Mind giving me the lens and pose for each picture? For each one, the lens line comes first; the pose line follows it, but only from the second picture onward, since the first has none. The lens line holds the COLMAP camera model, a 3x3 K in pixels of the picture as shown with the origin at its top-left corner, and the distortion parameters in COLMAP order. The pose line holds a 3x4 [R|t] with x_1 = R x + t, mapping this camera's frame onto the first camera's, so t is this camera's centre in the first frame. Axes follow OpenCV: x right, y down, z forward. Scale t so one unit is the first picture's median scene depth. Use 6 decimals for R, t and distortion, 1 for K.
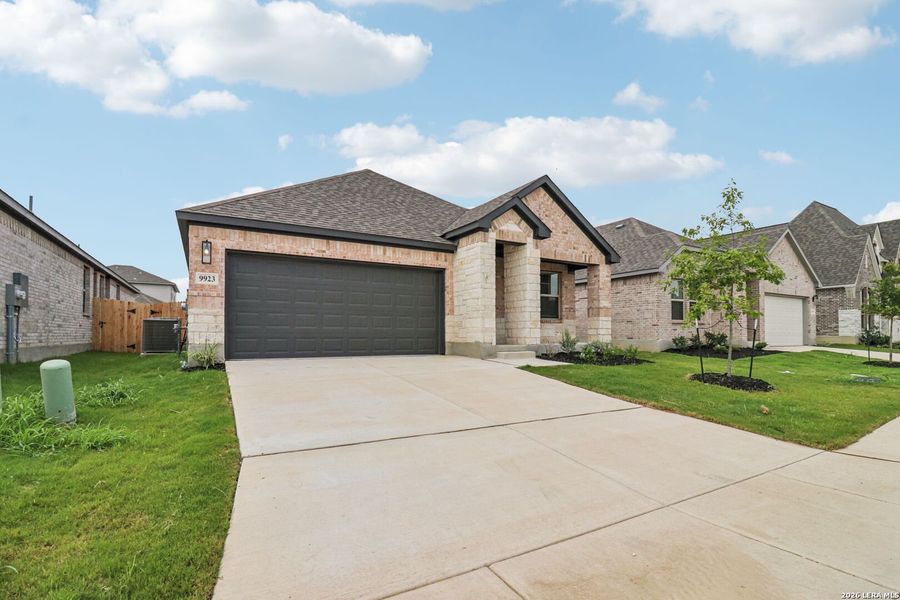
lens RADIAL K [[427.9, 0, 447.8], [0, 427.9, 323.3], [0, 0, 1]] dist [-0.012353, -0.000144]
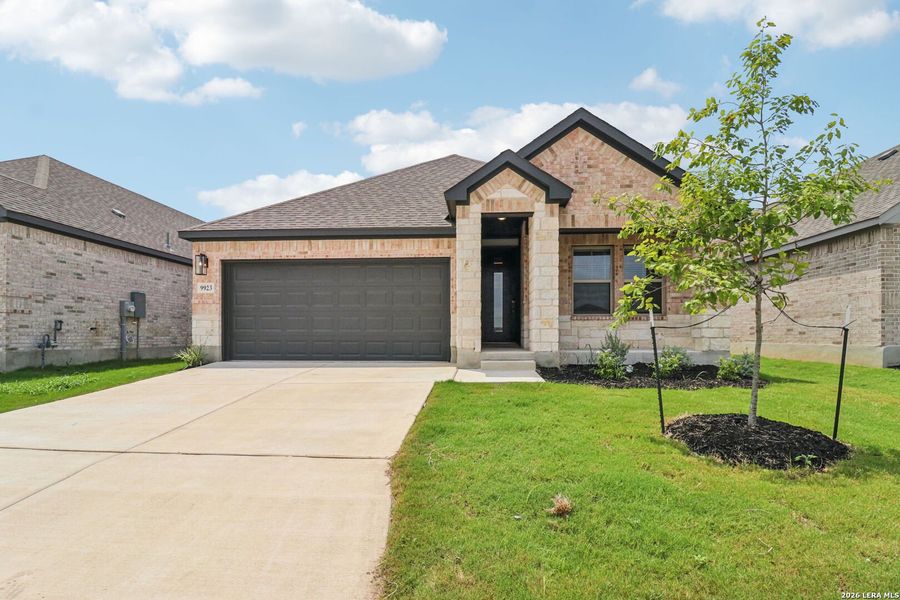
lens RADIAL K [[455.7, 0, 447.3], [0, 455.7, 330.6], [0, 0, 1]] dist [-0.001270, -0.011102]
pose [[0.833198, -0.007994, -0.552917, 0.512475], [0.015700, 0.999834, 0.009203, 0.005093], [0.552752, -0.016349, 0.833186, 0.288991]]
